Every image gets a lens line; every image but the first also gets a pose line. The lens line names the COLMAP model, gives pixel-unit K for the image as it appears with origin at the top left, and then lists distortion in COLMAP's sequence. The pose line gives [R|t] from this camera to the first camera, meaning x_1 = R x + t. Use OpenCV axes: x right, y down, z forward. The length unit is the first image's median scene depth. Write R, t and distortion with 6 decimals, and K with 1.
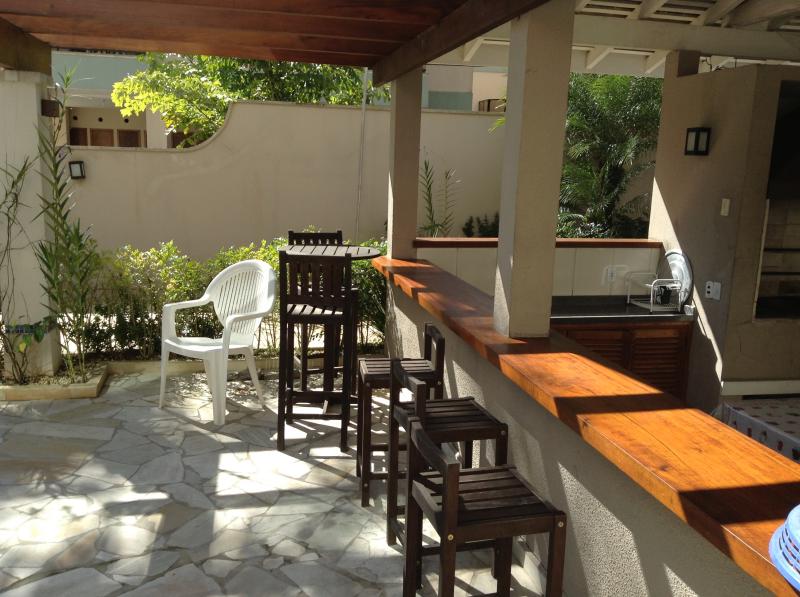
lens RADIAL K [[725.2, 0, 400.0], [0, 725.2, 298.5], [0, 0, 1]] dist [0.213775, -0.356880]
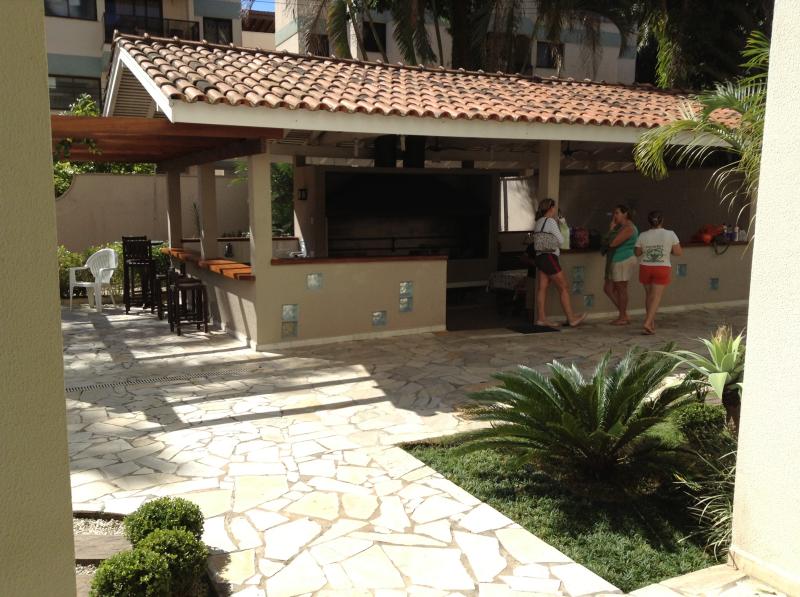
lens RADIAL K [[725.2, 0, 400.0], [0, 725.2, 298.5], [0, 0, 1]] dist [0.213775, -0.356880]
pose [[0.967916, -0.068438, 0.241773, 0.108960], [0.079376, 0.996202, -0.035782, 0.234998], [-0.238406, 0.053825, 0.969673, -1.354008]]
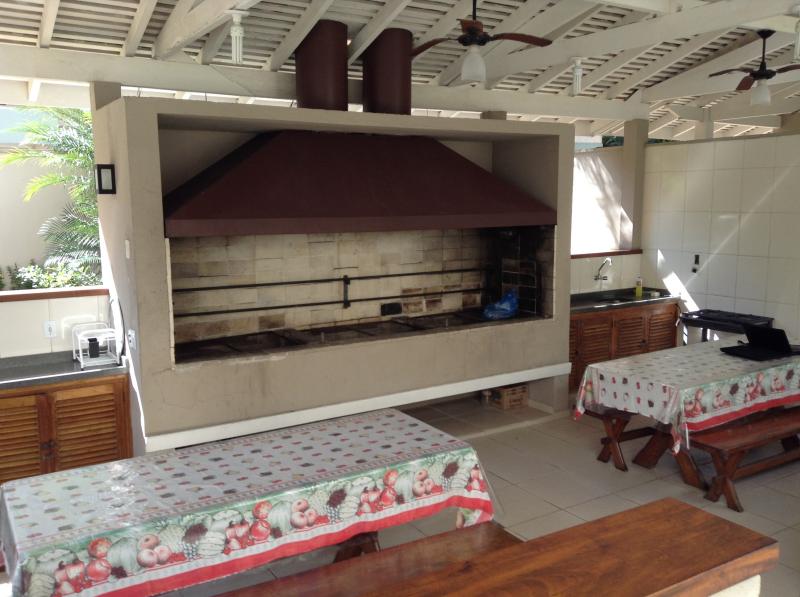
lens RADIAL K [[725.2, 0, 400.0], [0, 725.2, 298.5], [0, 0, 1]] dist [0.213775, -0.356880]
pose [[0.944921, -0.087019, 0.315520, 0.439445], [0.100982, 0.994490, -0.028143, -0.001309], [-0.311332, 0.058455, 0.948502, 0.023510]]
